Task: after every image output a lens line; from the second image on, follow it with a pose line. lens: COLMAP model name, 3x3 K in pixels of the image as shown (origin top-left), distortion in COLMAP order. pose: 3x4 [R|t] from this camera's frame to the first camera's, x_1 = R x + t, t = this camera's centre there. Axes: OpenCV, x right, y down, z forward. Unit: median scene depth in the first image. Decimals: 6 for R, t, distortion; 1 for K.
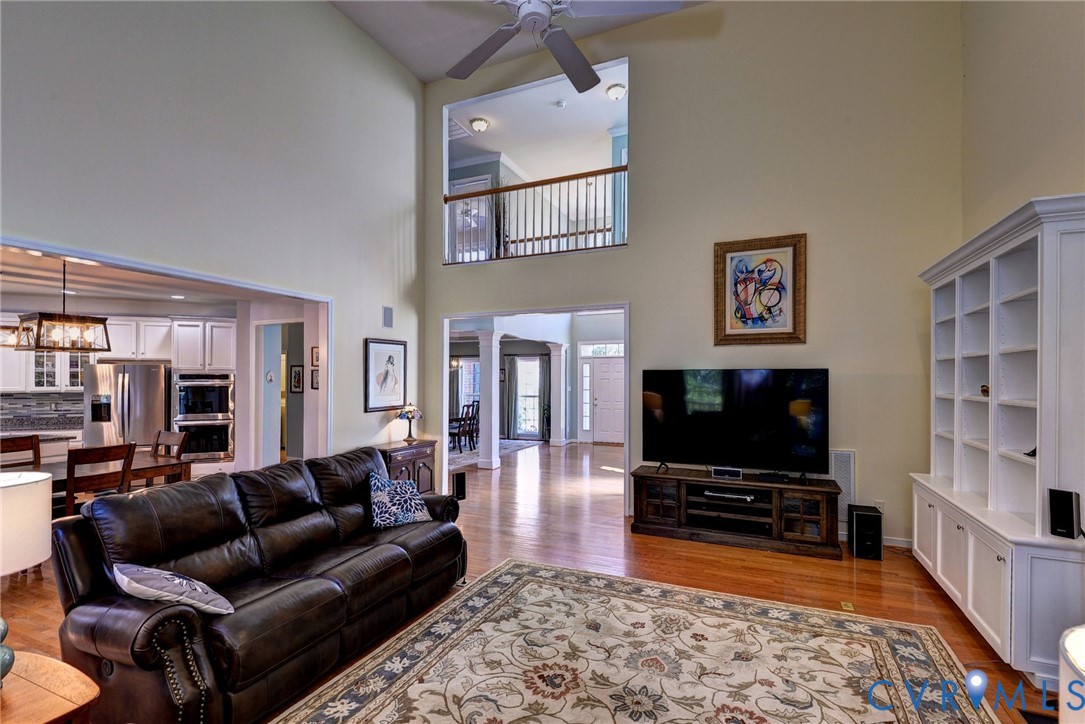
lens RADIAL K [[503.7, 0, 535.1], [0, 503.7, 378.1], [0, 0, 1]] dist [0.003367, -0.000163]
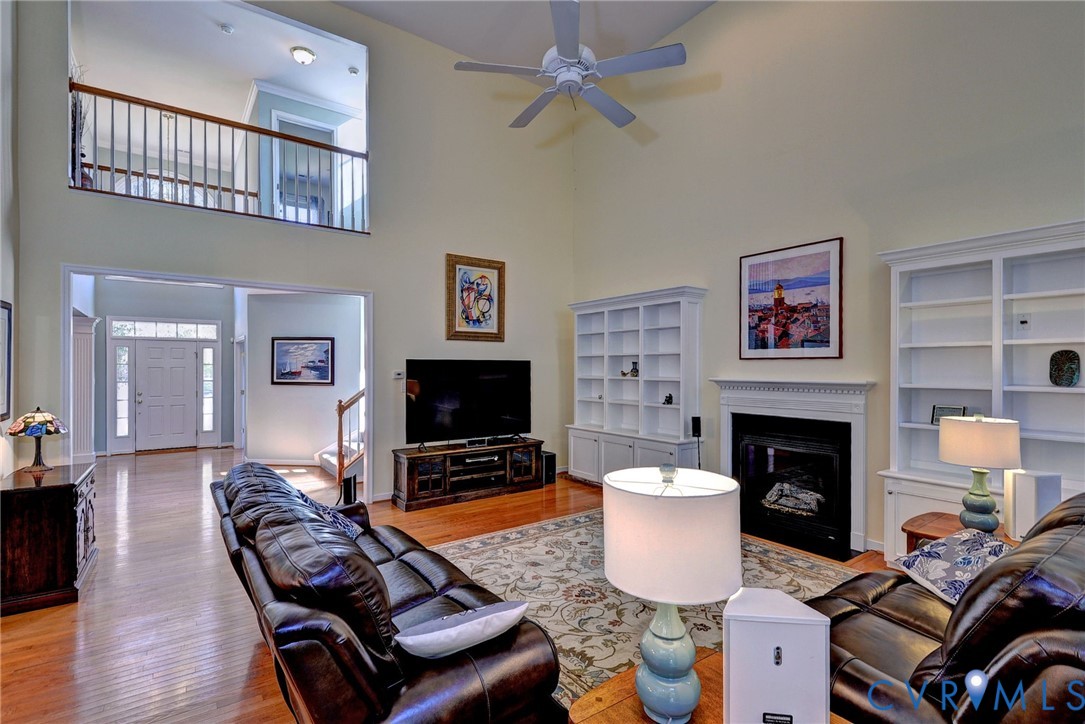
lens RADIAL K [[503.7, 0, 540.1], [0, 503.7, 366.7], [0, 0, 1]] dist [0.003367, -0.000163]
pose [[0.491130, 0.003882, 0.871078, -0.608852], [-0.000757, 0.999992, -0.004030, 0.004522], [-0.871086, 0.001320, 0.491129, 0.234362]]
